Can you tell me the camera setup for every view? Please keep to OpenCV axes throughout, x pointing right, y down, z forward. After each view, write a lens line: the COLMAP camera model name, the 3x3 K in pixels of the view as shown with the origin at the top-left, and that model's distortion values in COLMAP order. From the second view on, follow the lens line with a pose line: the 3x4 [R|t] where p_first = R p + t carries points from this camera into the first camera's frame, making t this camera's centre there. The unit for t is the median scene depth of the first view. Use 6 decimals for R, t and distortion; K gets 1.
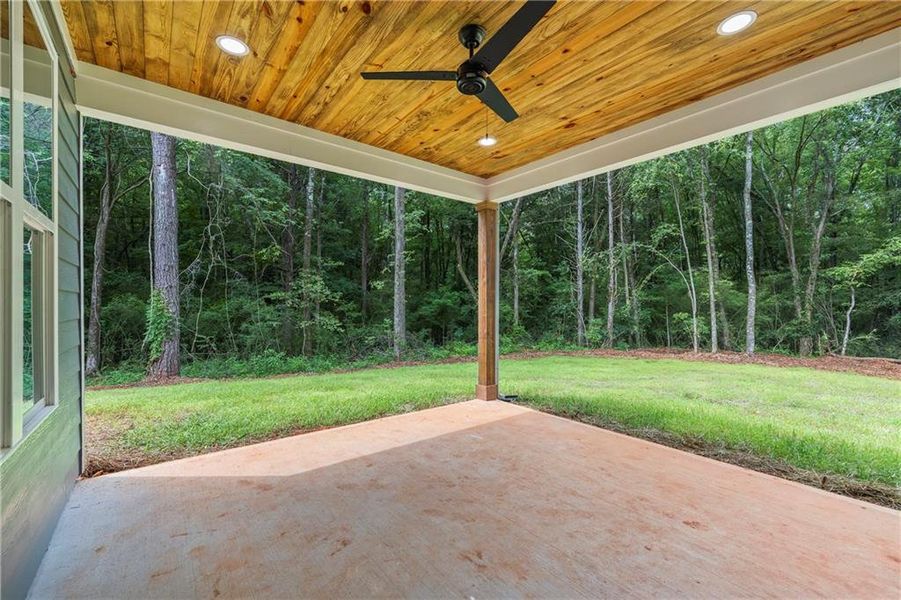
lens RADIAL K [[372.4, 0, 454.2], [0, 372.4, 310.5], [0, 0, 1]] dist [0.000539, 0.000096]
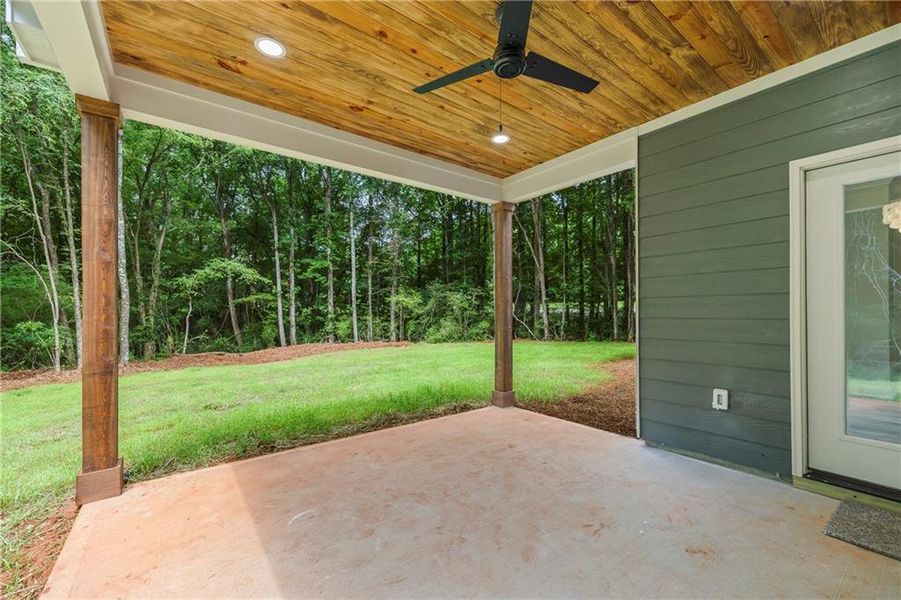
lens RADIAL K [[372.4, 0, 454.2], [0, 372.4, 310.5], [0, 0, 1]] dist [0.000539, 0.000096]
pose [[0.026571, -0.000920, 0.999647, -0.532050], [0.018952, 0.999820, 0.000417, -0.002028], [-0.999467, 0.018935, 0.026583, 0.677045]]
